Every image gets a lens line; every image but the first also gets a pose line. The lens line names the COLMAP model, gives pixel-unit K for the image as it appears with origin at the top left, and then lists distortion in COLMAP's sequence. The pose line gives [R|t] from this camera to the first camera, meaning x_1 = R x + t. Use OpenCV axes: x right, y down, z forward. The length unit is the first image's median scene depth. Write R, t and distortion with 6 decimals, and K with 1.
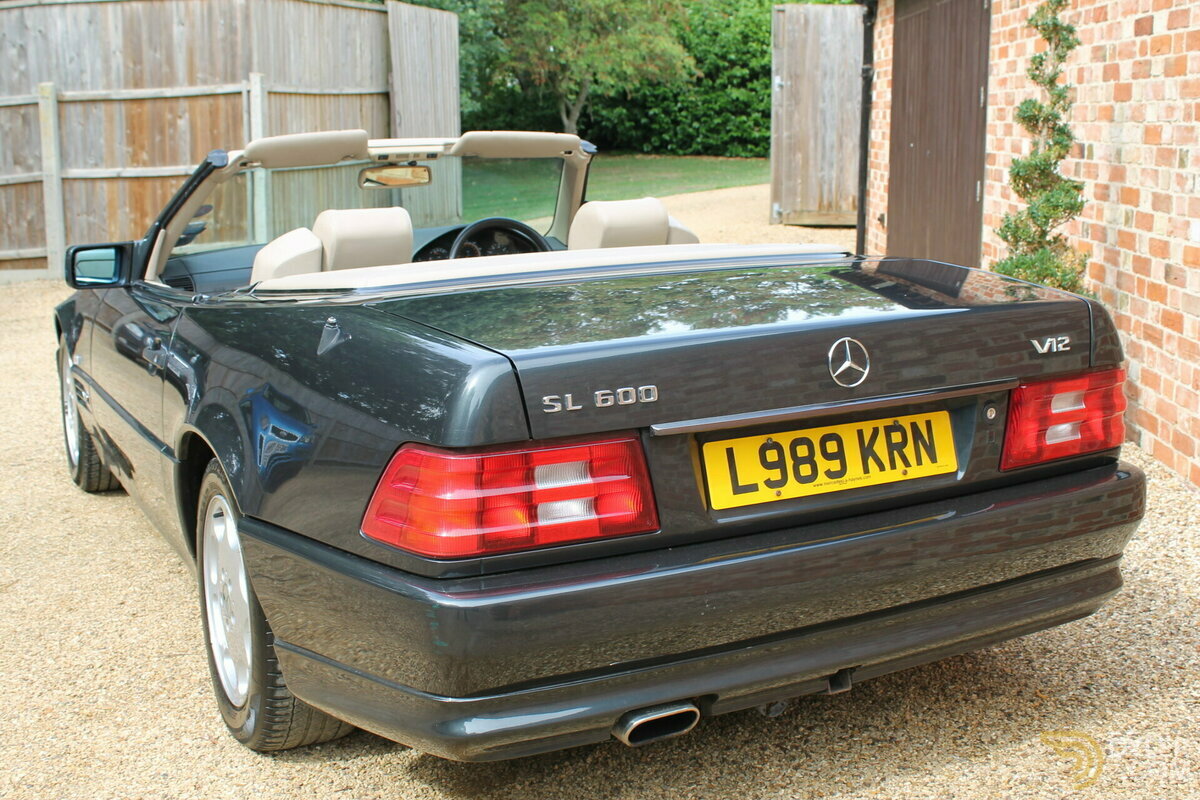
lens RADIAL K [[1389.3, 0, 601.5], [0, 1389.3, 409.1], [0, 0, 1]] dist [-0.075725, 0.000000]
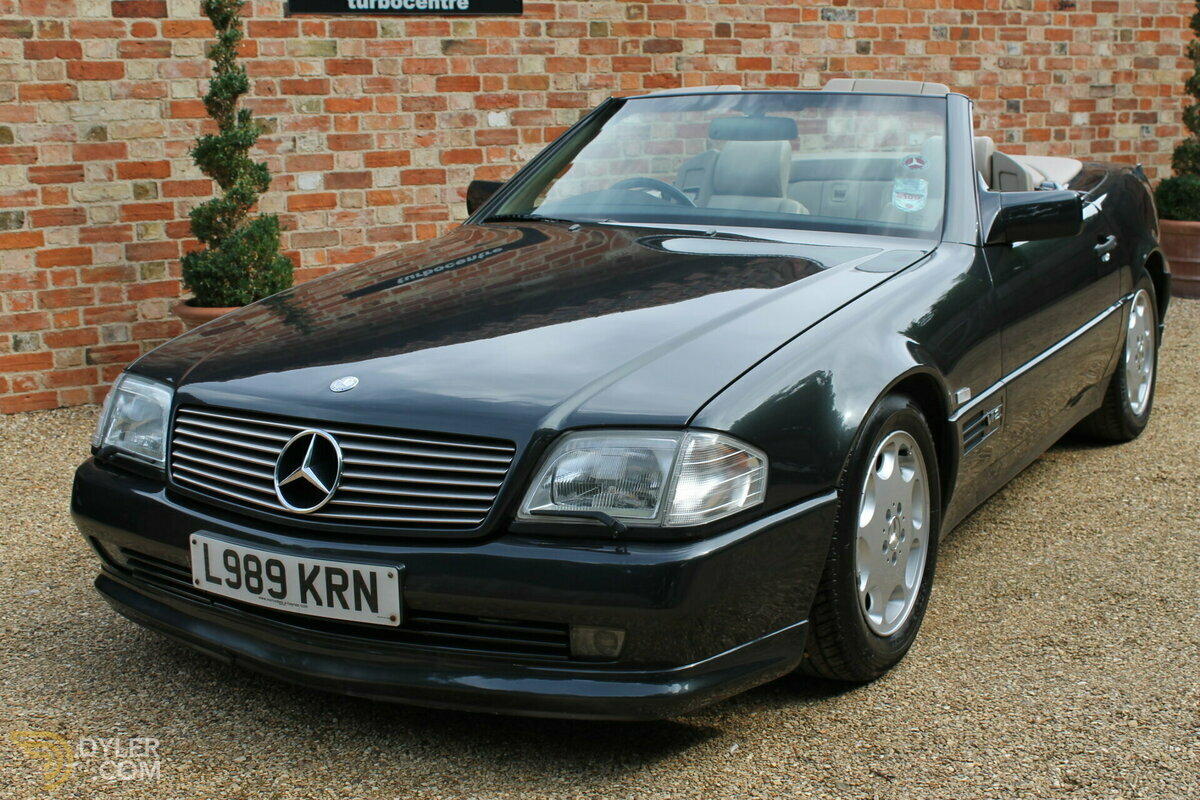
lens RADIAL K [[1602.4, 0, 611.5], [0, 1602.4, 401.6], [0, 0, 1]] dist [-0.043349, 0.000000]
pose [[-0.548017, -0.136506, 0.825254, -0.774002], [0.196304, 0.938052, 0.285521, -0.246245], [-0.813107, 0.318471, -0.487272, 1.253210]]
